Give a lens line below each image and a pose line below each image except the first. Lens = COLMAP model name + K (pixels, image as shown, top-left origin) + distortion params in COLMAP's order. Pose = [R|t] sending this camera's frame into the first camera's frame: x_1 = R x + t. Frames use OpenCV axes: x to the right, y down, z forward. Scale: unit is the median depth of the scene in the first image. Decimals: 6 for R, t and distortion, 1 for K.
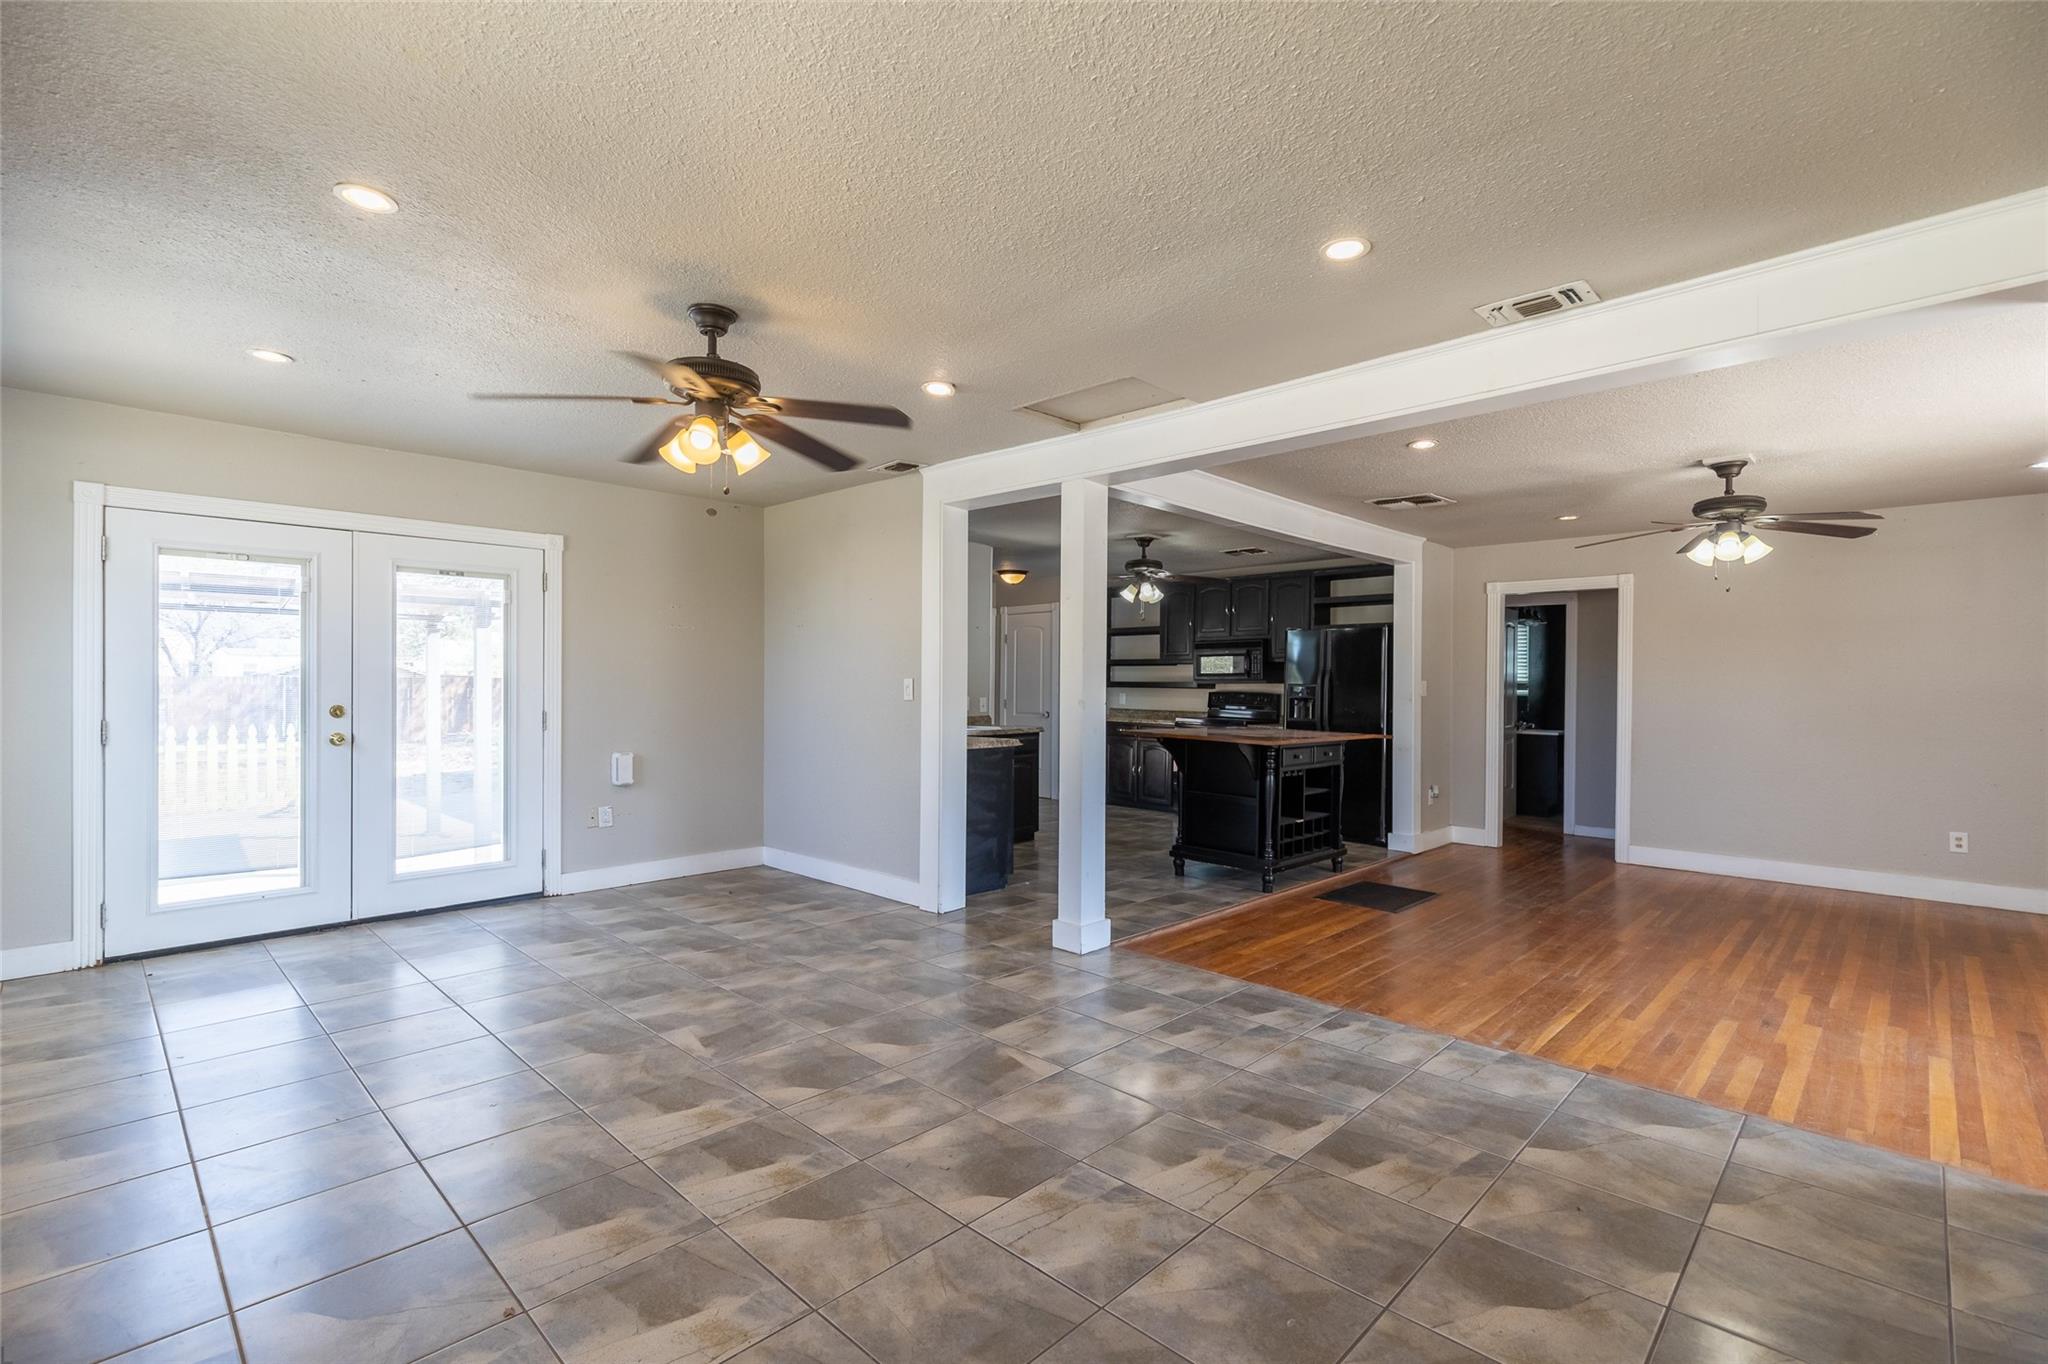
lens RADIAL K [[938.7, 0, 1021.7], [0, 938.7, 677.6], [0, 0, 1]] dist [0.004339, 0.000276]
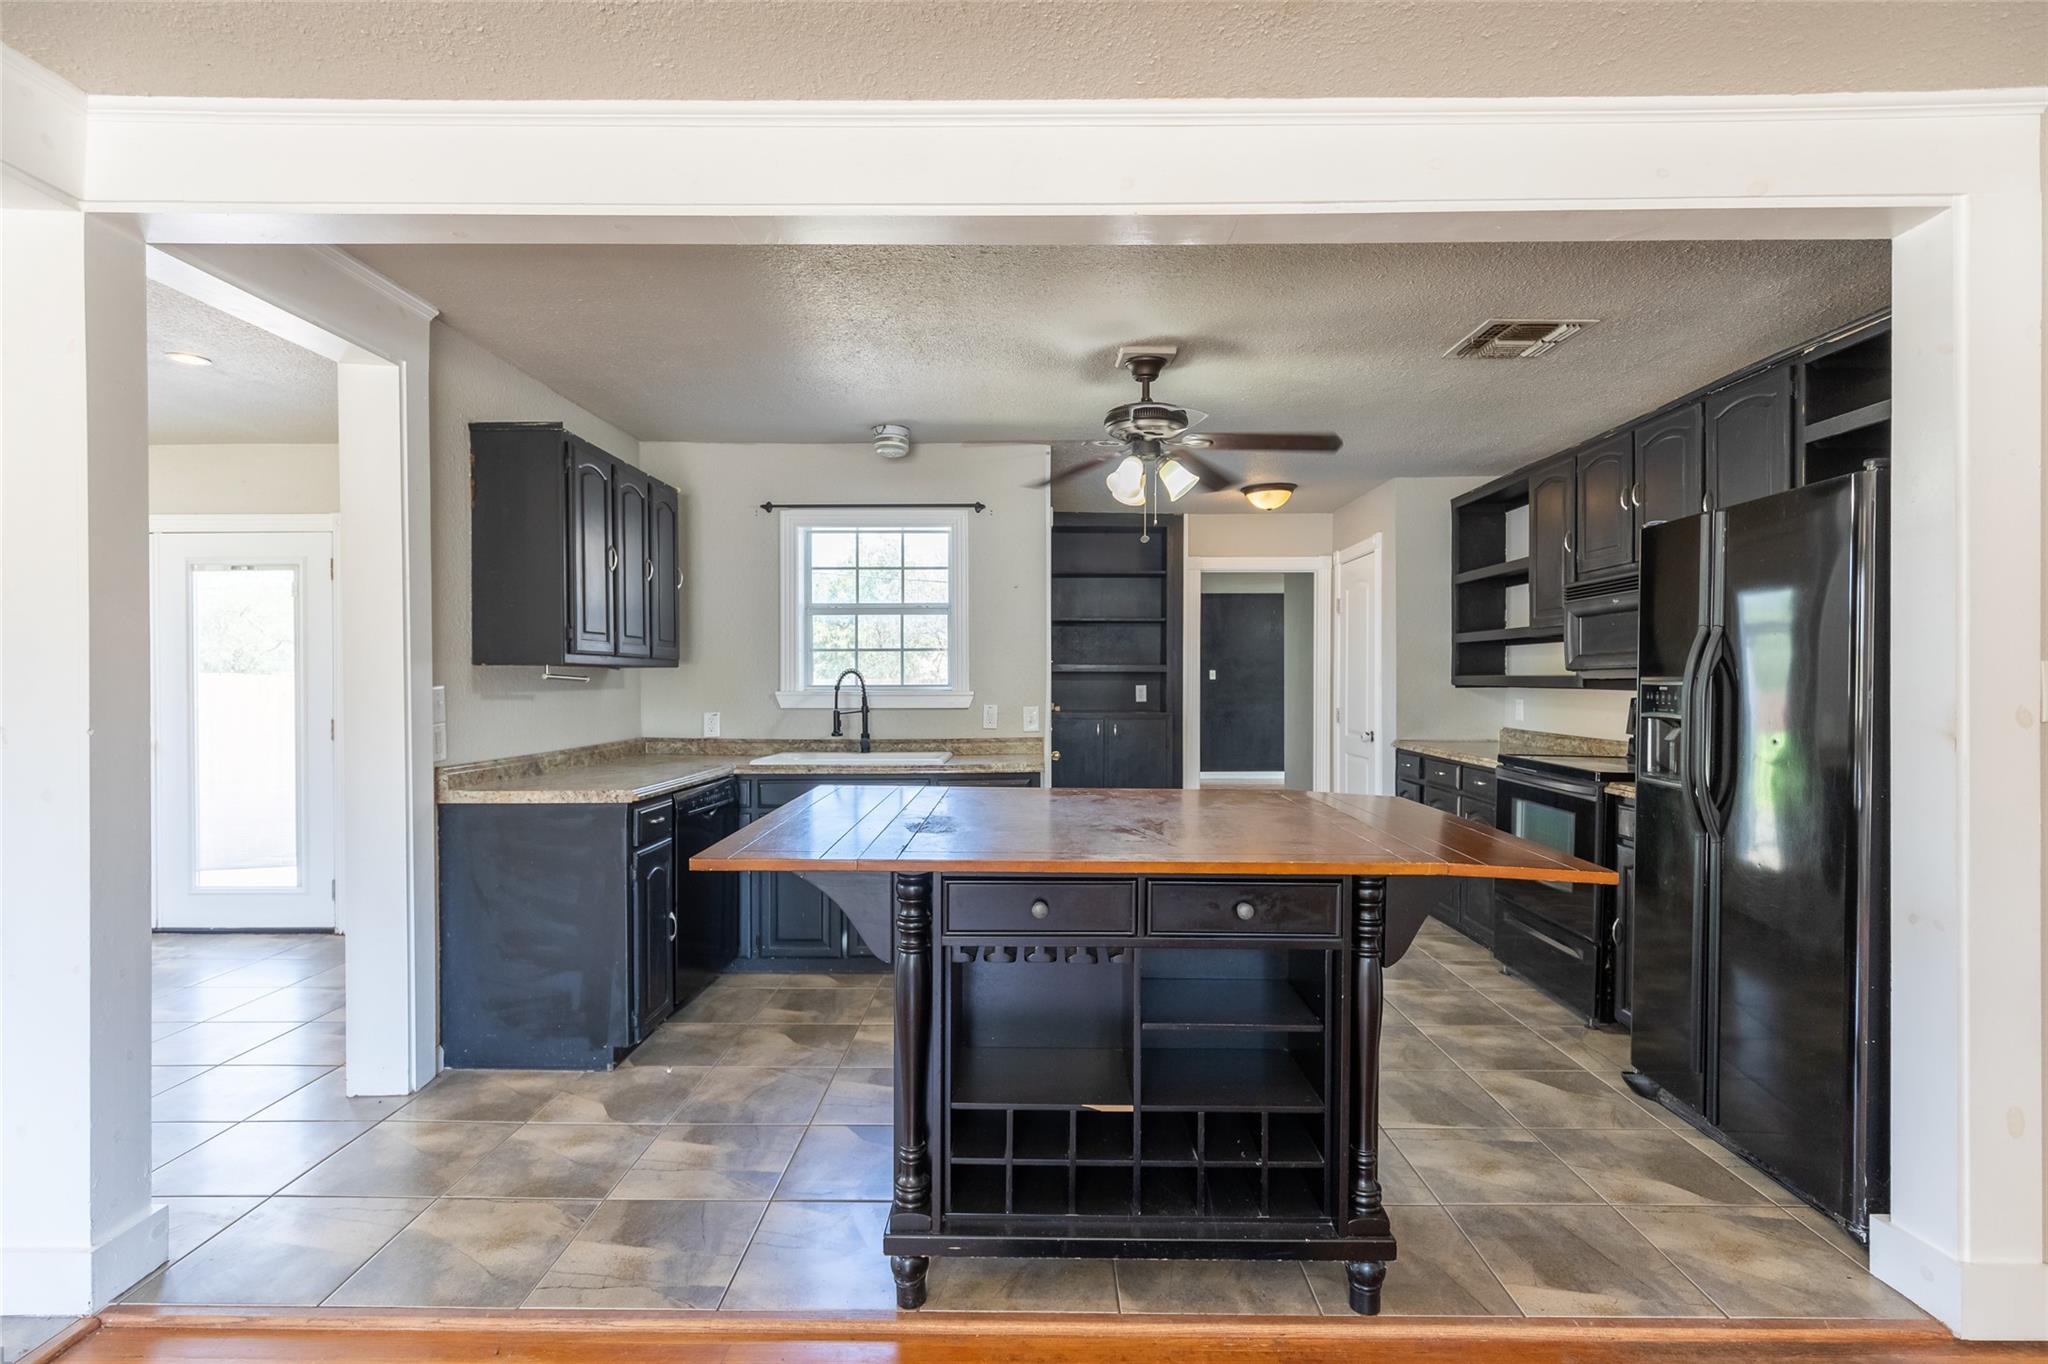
lens RADIAL K [[982.5, 0, 1026.2], [0, 982.5, 684.6], [0, 0, 1]] dist [0.002367, 0.000743]
pose [[0.688720, -0.006417, -0.724999, 0.624372], [0.010851, 0.999940, 0.001457, 0.010358], [0.724946, -0.008870, 0.688749, 0.898756]]
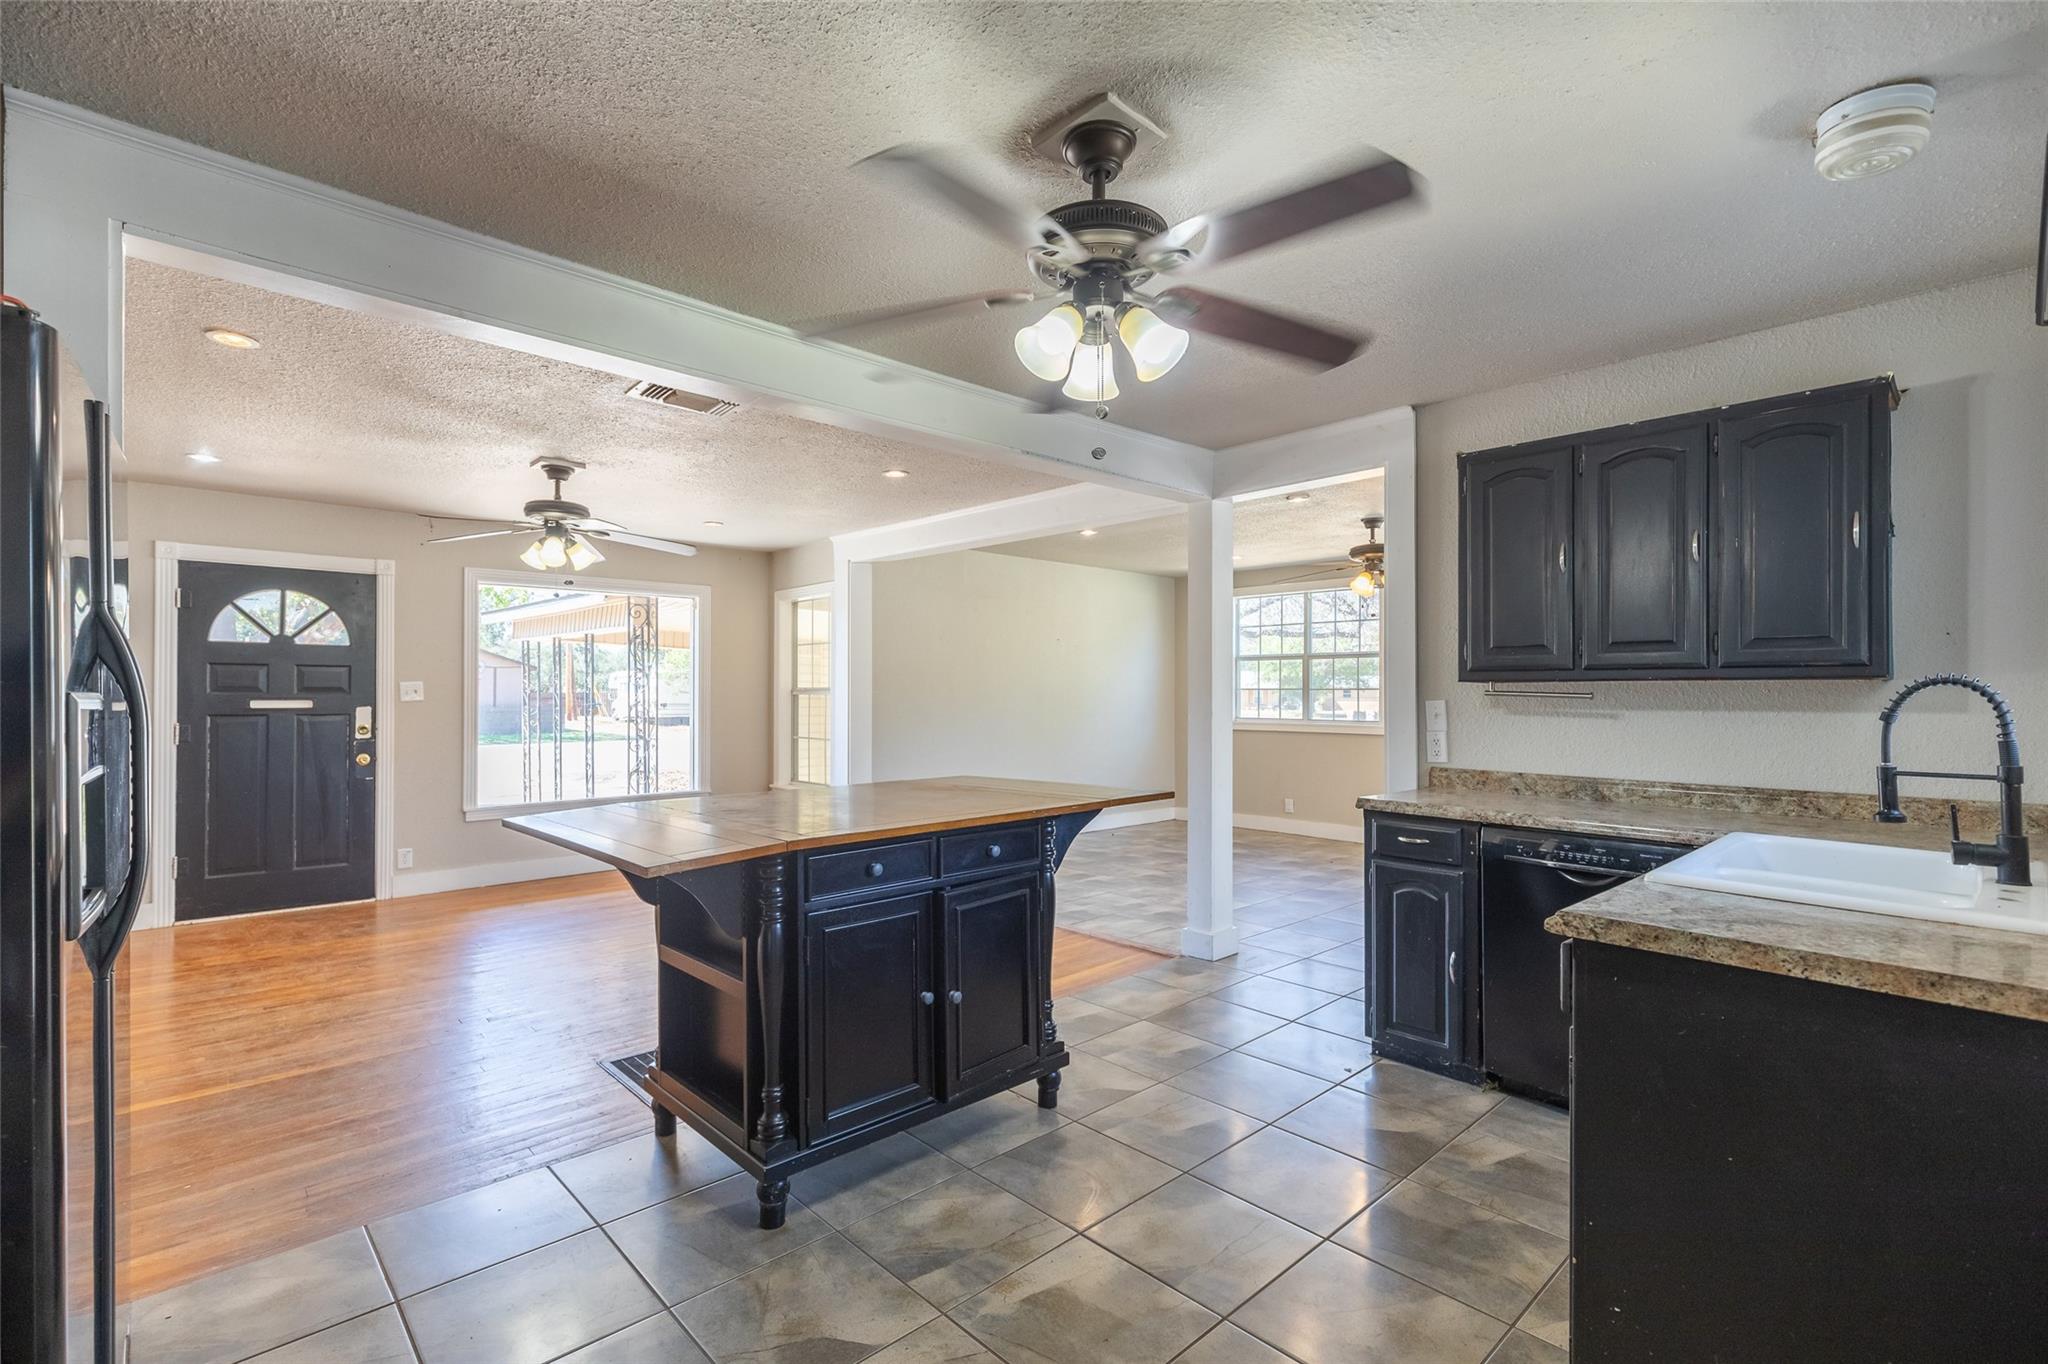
lens RADIAL K [[938.7, 0, 1007.7], [0, 938.7, 684.6], [0, 0, 1]] dist [0.004339, 0.000276]
pose [[-0.997682, -0.009482, 0.067392, 0.195519], [-0.010297, 0.999878, -0.011755, 0.007781], [-0.067272, -0.012422, -0.997657, 1.837985]]
